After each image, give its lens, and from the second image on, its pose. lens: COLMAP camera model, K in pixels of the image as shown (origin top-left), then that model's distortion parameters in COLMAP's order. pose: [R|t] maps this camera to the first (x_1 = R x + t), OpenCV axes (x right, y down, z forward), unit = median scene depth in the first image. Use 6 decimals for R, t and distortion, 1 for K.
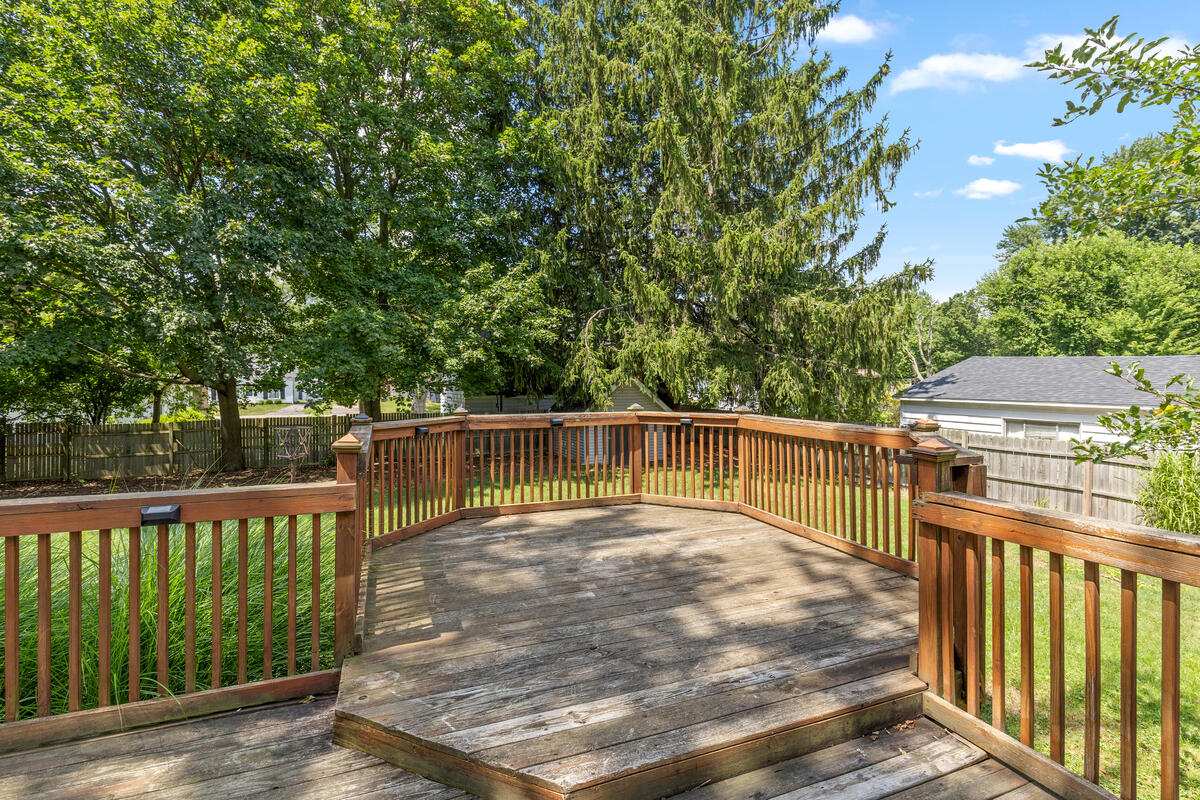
lens RADIAL K [[551.1, 0, 592.4], [0, 551.1, 377.6], [0, 0, 1]] dist [0.000425, -0.000706]
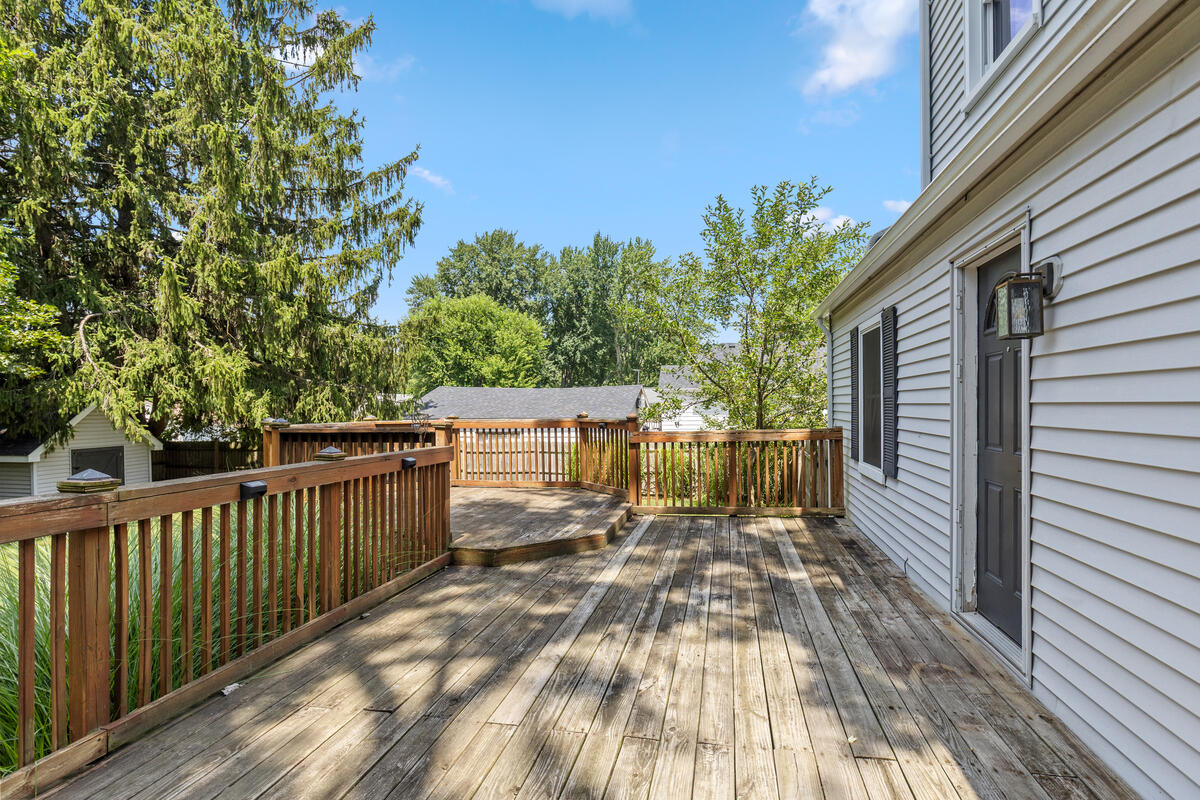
lens RADIAL K [[623.8, 0, 599.0], [0, 623.8, 401.0], [0, 0, 1]] dist [-0.000116, 0.000040]
pose [[0.541220, 0.003236, 0.840875, -0.198292], [0.009205, 0.999910, -0.009772, 0.007876], [-0.840831, 0.013029, 0.541141, -0.050720]]
